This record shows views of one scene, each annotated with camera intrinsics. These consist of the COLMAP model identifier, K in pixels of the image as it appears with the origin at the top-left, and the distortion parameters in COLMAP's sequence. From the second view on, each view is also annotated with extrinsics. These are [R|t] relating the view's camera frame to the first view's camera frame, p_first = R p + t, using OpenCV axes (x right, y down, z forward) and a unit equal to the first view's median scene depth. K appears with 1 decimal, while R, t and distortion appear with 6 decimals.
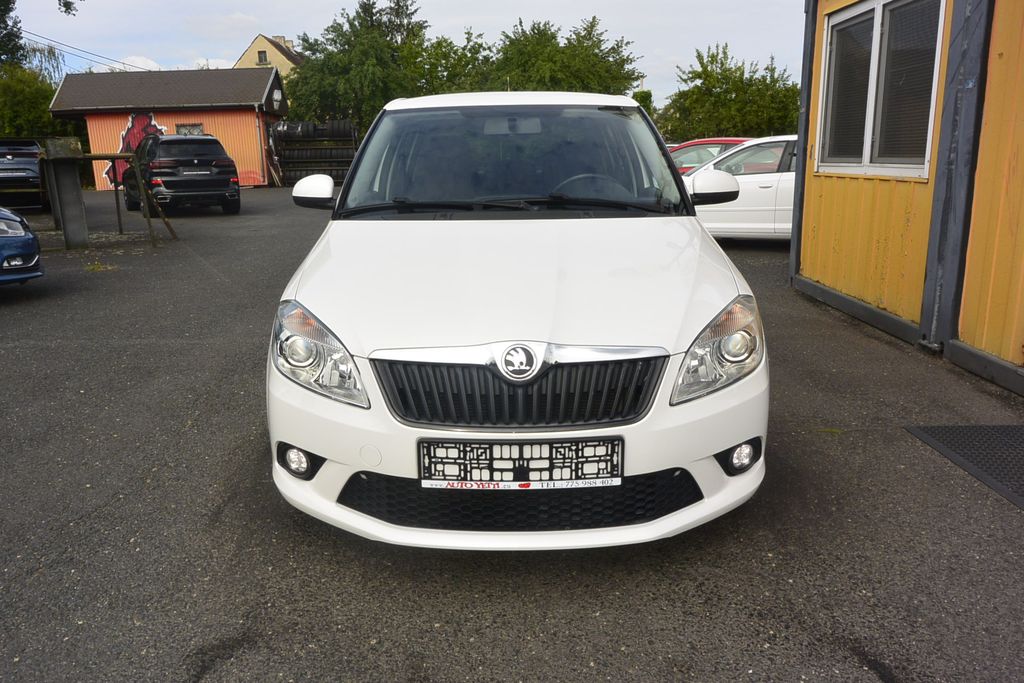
lens RADIAL K [[781.3, 0, 506.1], [0, 781.3, 341.3], [0, 0, 1]] dist [-0.001210, 0.005544]
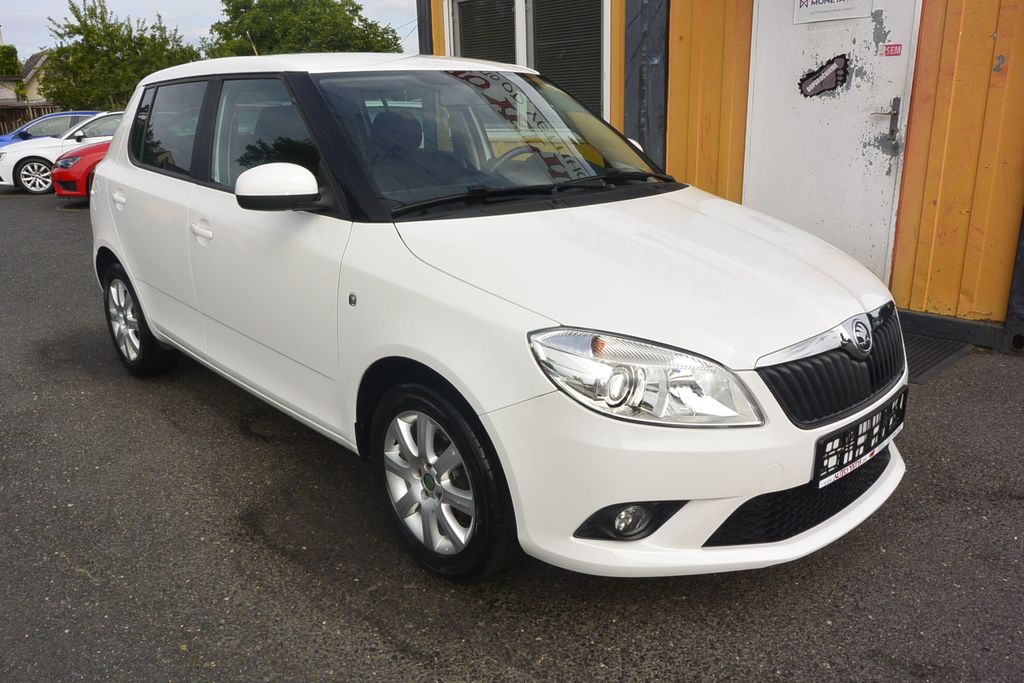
lens RADIAL K [[781.3, 0, 508.0], [0, 781.3, 341.9], [0, 0, 1]] dist [-0.001210, 0.005544]
pose [[0.727581, -0.202791, 0.655363, -0.441637], [0.173834, 0.978631, 0.109831, -0.070939], [-0.663632, 0.034013, 0.747286, 0.249015]]
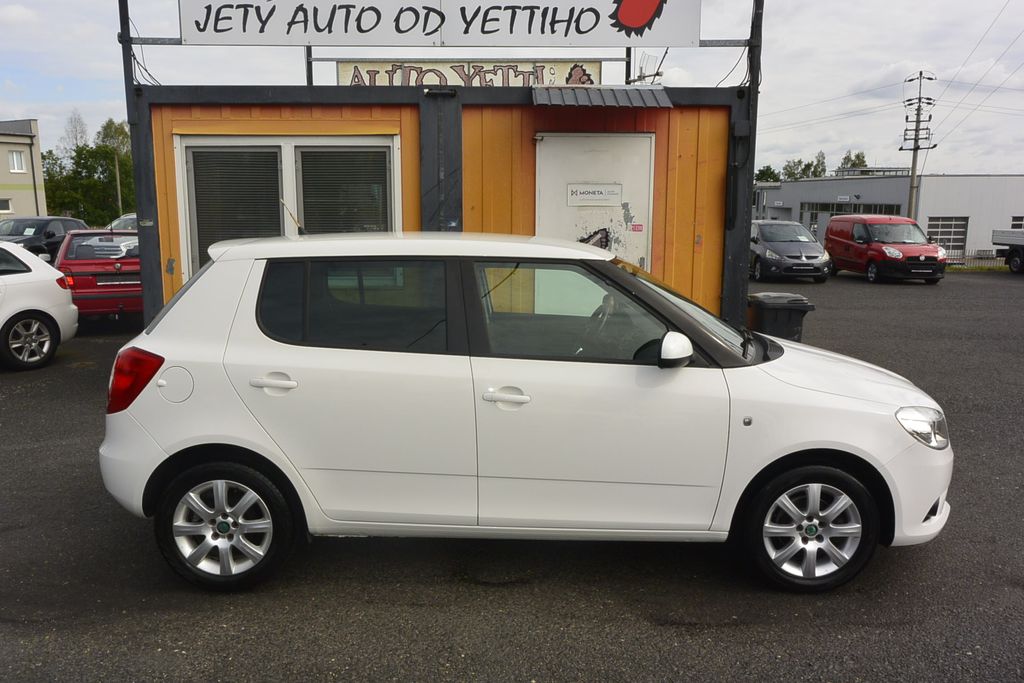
lens RADIAL K [[781.3, 0, 507.8], [0, 781.3, 340.9], [0, 0, 1]] dist [-0.001210, 0.005544]
pose [[-0.010303, -0.142485, 0.989743, -0.888282], [0.230927, 0.962701, 0.140995, -0.288459], [-0.972916, 0.230012, 0.022985, 0.881159]]
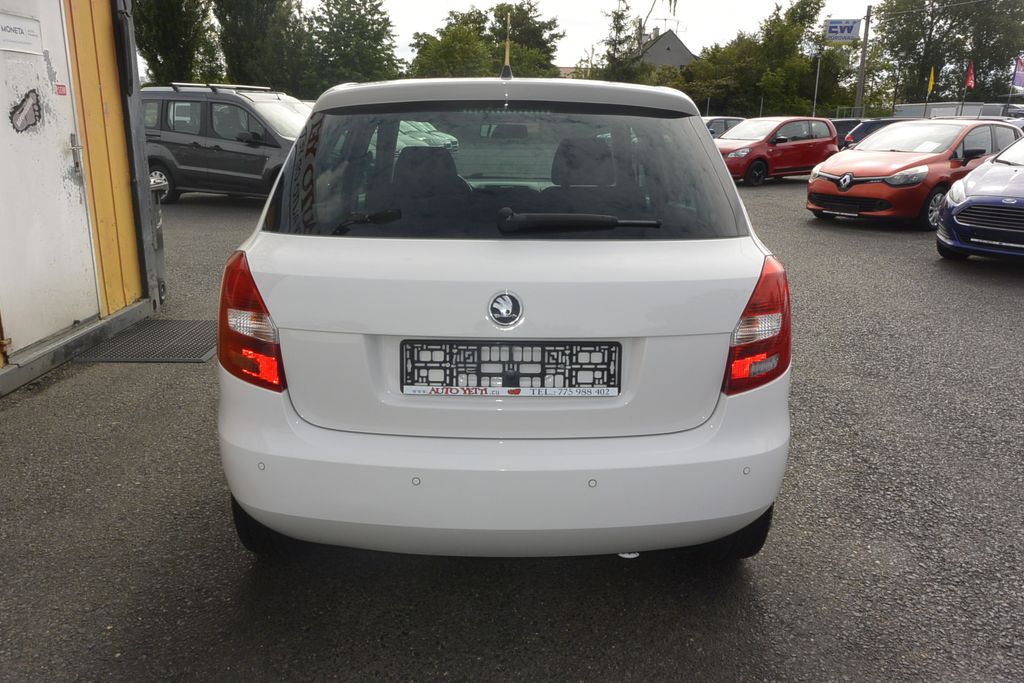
lens RADIAL K [[781.3, 0, 501.4], [0, 781.3, 343.0], [0, 0, 1]] dist [-0.001210, 0.005544]
pose [[-0.999992, -0.000647, 0.003852, 0.005927], [0.001332, 0.870672, 0.491863, -0.442588], [-0.003672, 0.491864, -0.870664, 1.673137]]
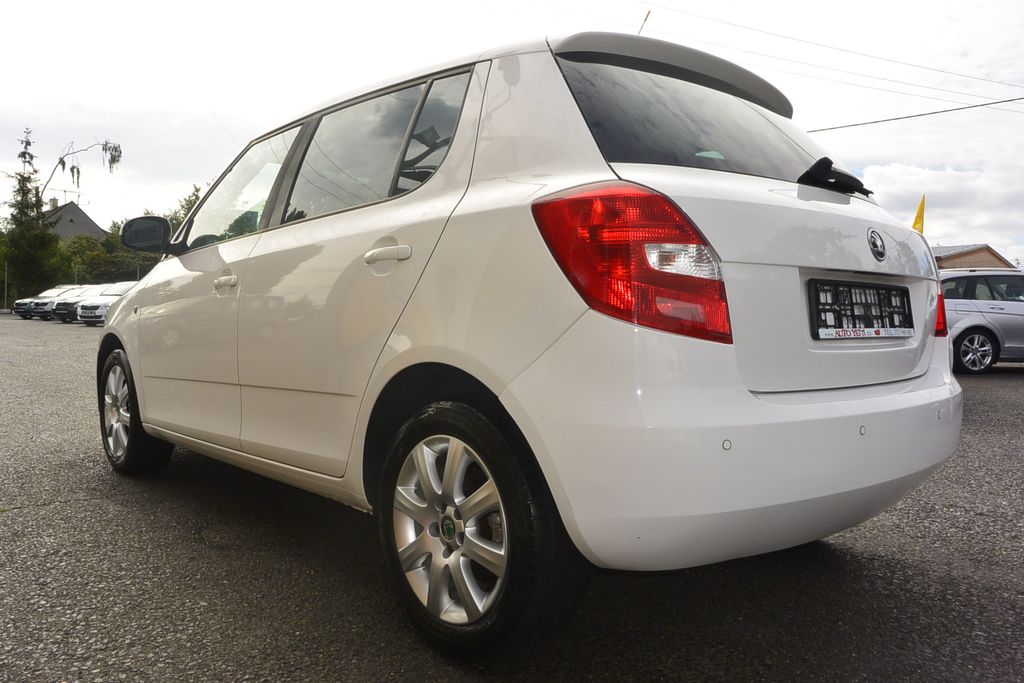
lens RADIAL K [[781.3, 0, 507.7], [0, 781.3, 341.9], [0, 0, 1]] dist [-0.001210, 0.005544]
pose [[-0.747790, 0.027829, -0.663352, 0.426449], [-0.161850, 0.961339, 0.222782, -0.265548], [0.643906, 0.273957, -0.714376, 1.486632]]
